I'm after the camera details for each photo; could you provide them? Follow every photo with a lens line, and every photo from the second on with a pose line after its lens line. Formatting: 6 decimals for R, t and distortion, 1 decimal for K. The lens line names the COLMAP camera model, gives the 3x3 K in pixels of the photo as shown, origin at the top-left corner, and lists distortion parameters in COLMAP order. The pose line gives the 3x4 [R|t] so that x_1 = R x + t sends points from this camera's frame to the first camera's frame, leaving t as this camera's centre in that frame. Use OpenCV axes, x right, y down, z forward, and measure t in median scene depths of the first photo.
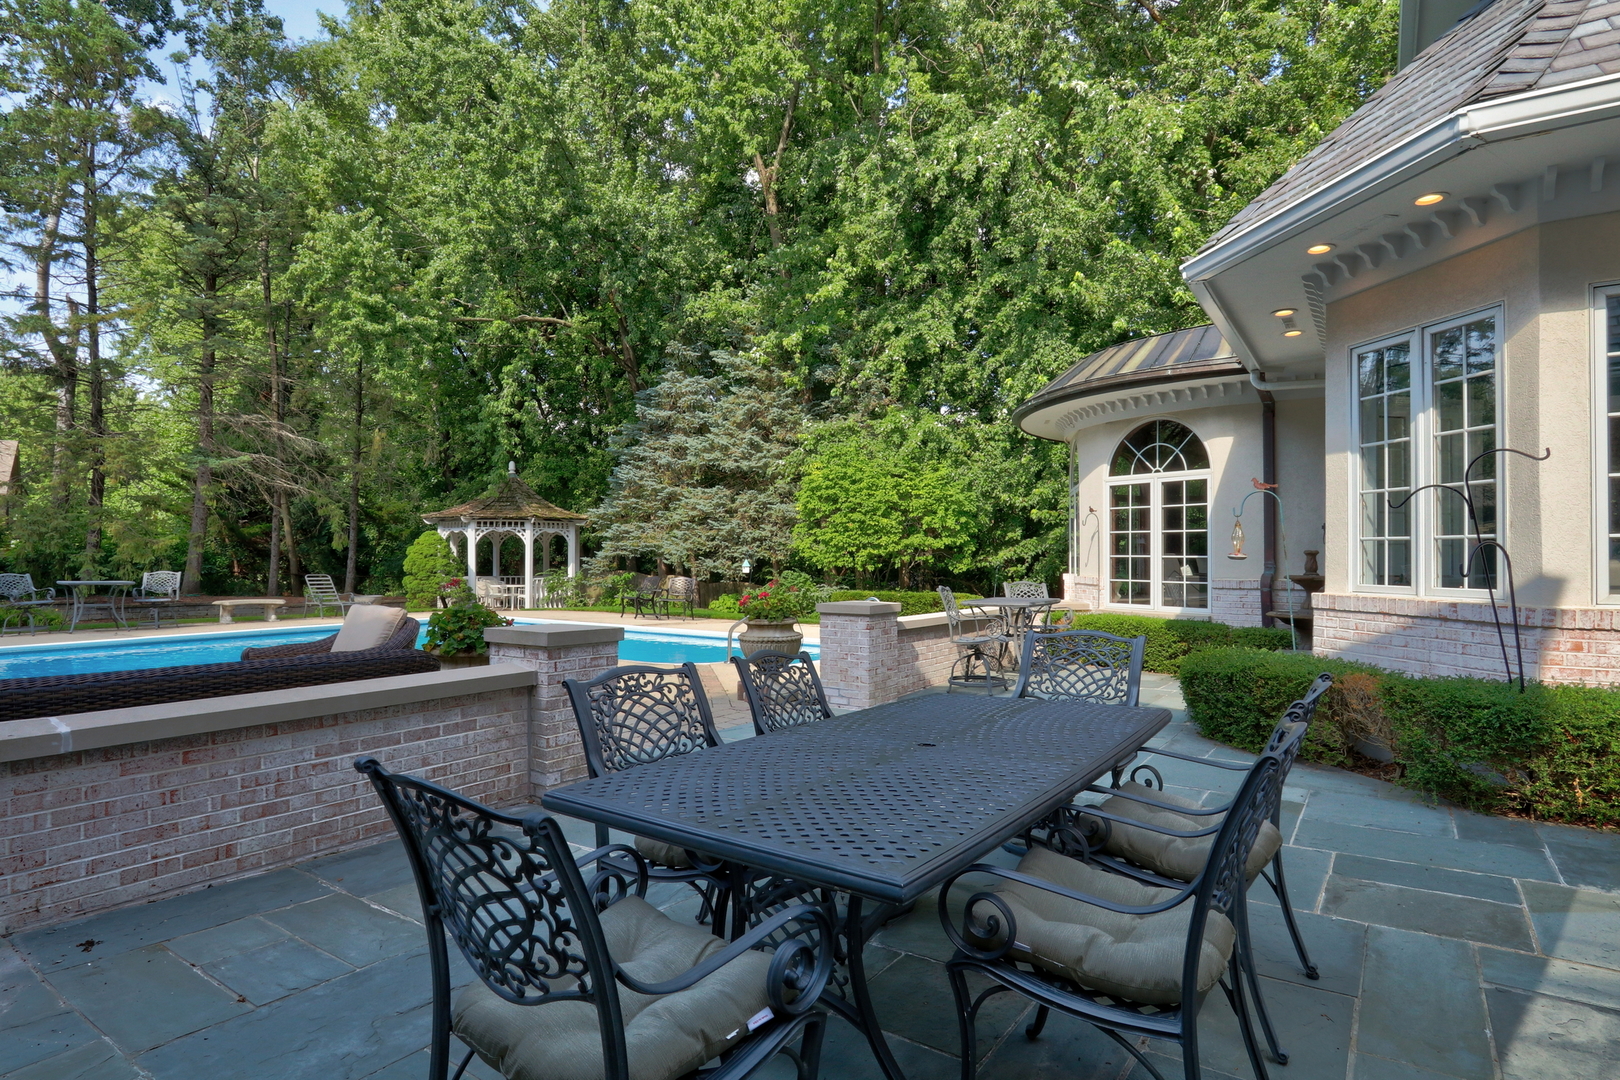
lens RADIAL K [[863.3, 0, 804.1], [0, 863.3, 541.3], [0, 0, 1]] dist [0.000400, 0.000266]
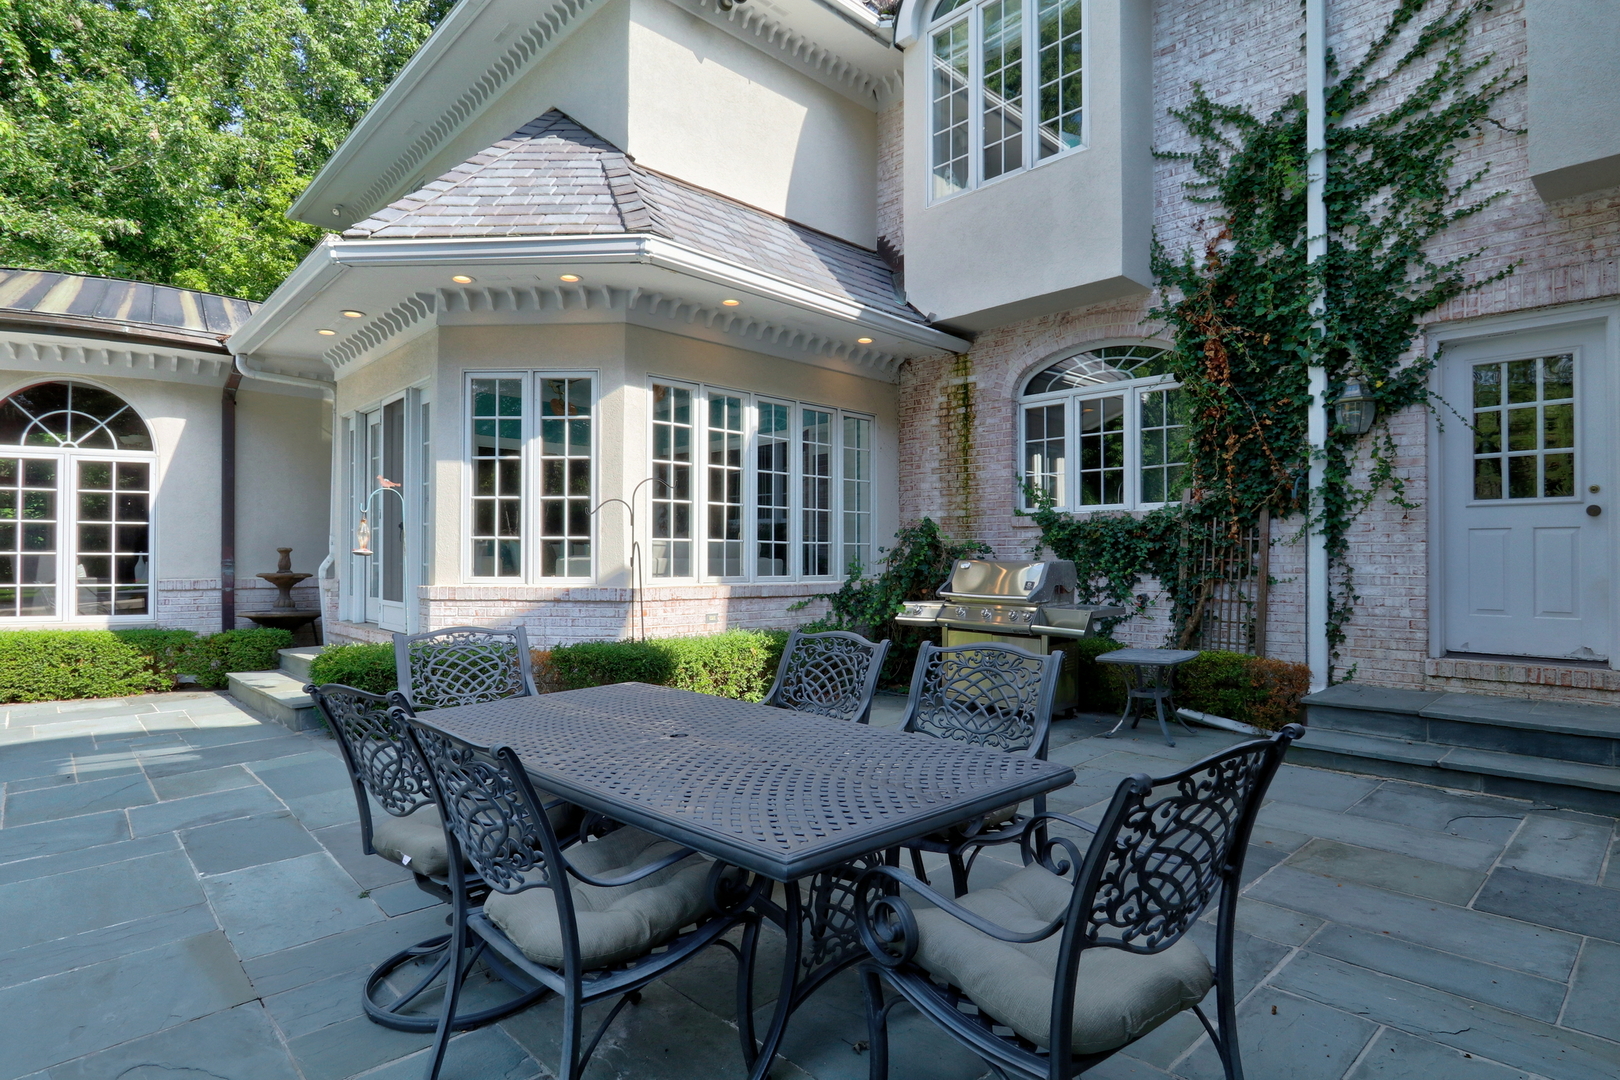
lens RADIAL K [[863.3, 0, 806.4], [0, 863.3, 549.2], [0, 0, 1]] dist [0.000400, 0.000266]
pose [[0.214583, 0.008640, 0.976668, -0.235481], [-0.017265, 0.999838, -0.005051, 0.006299], [-0.976553, -0.015778, 0.214697, 0.185522]]
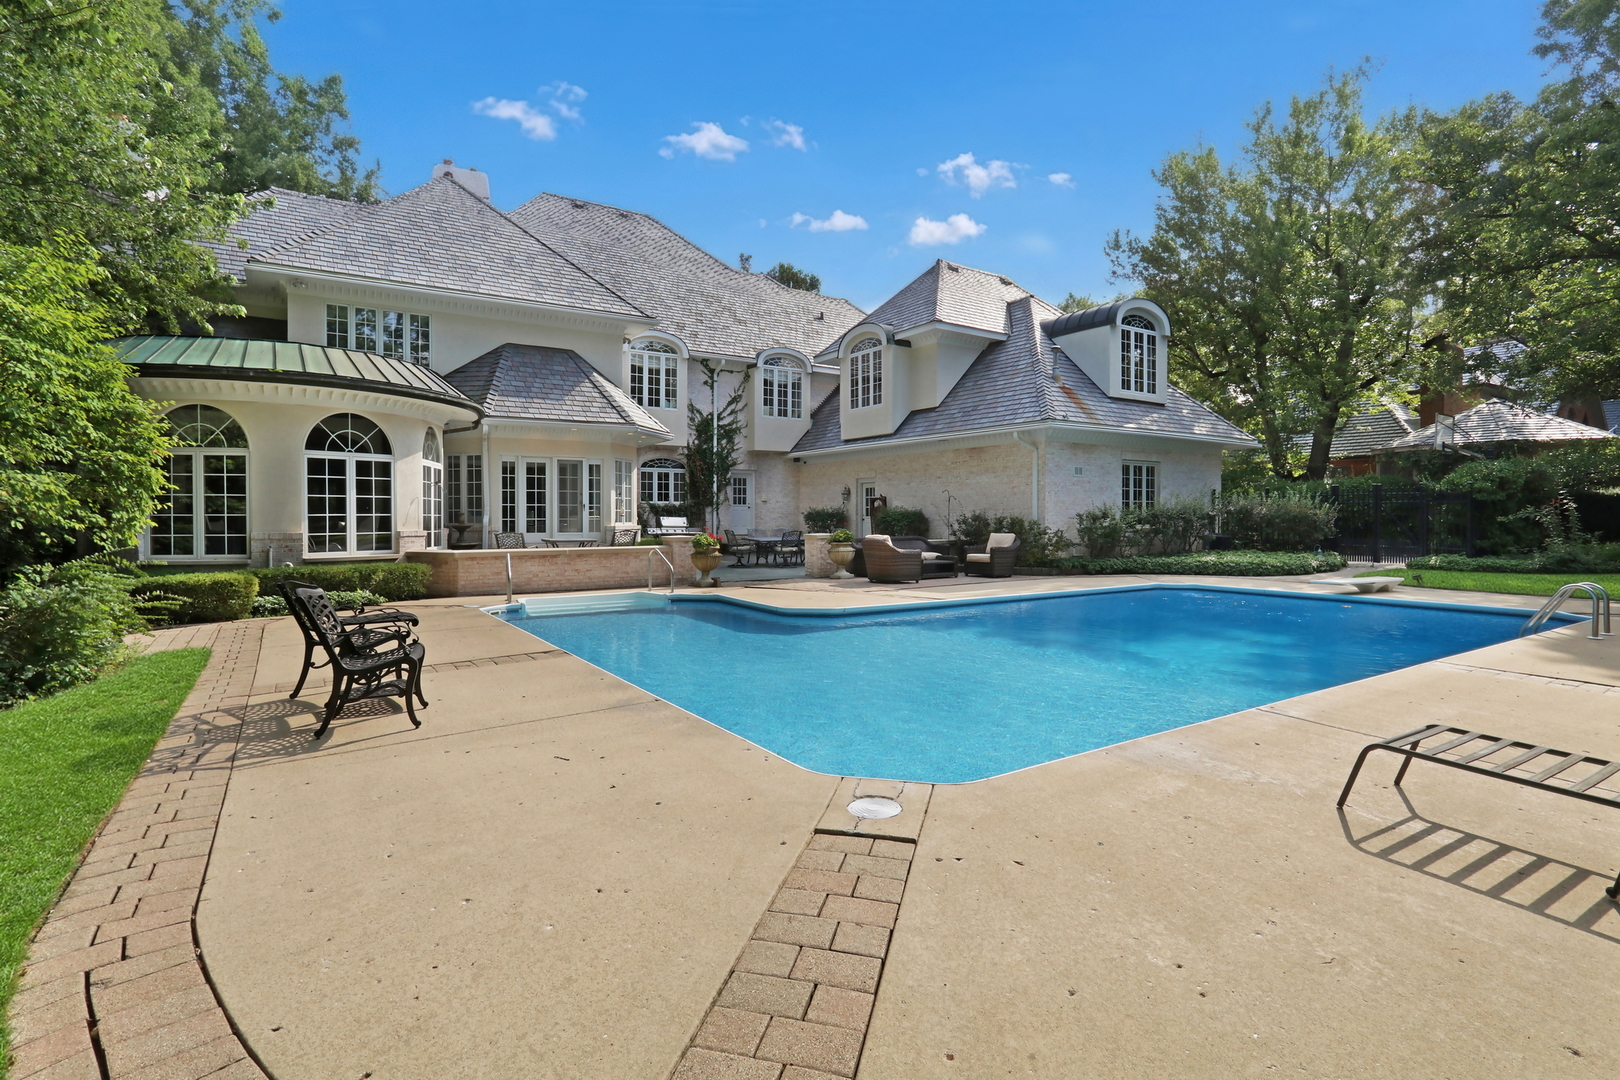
lens RADIAL K [[782.4, 0, 824.3], [0, 782.4, 528.0], [0, 0, 1]] dist [-0.013847, 0.000296]
pose [[-0.928818, -0.011008, 0.370372, -0.785421], [-0.010816, 0.999938, 0.002595, 0.029247], [-0.370378, -0.001596, -0.928880, 2.024570]]
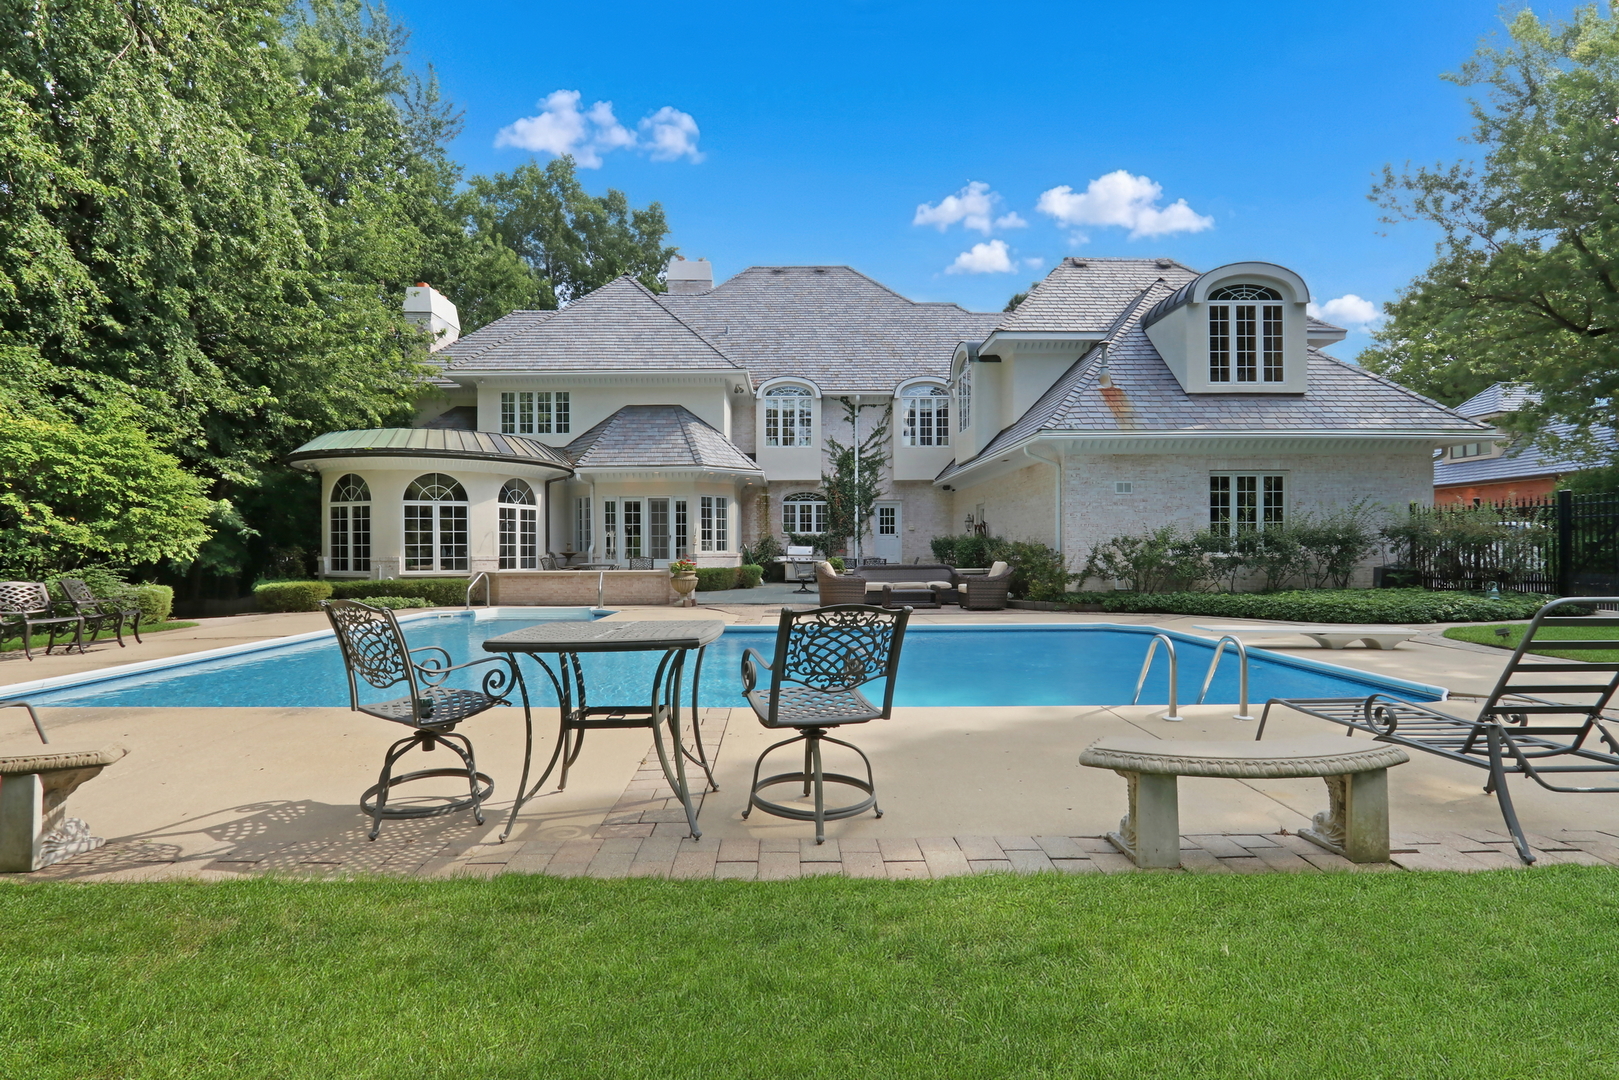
lens RADIAL K [[781.9, 0, 814.7], [0, 781.9, 546.3], [0, 0, 1]] dist [-0.013847, 0.000296]
pose [[-0.577239, 0.000144, 0.816575, -1.526657], [-0.011911, 0.999892, -0.008596, 0.028520], [-0.816489, -0.014688, -0.577175, 1.488657]]
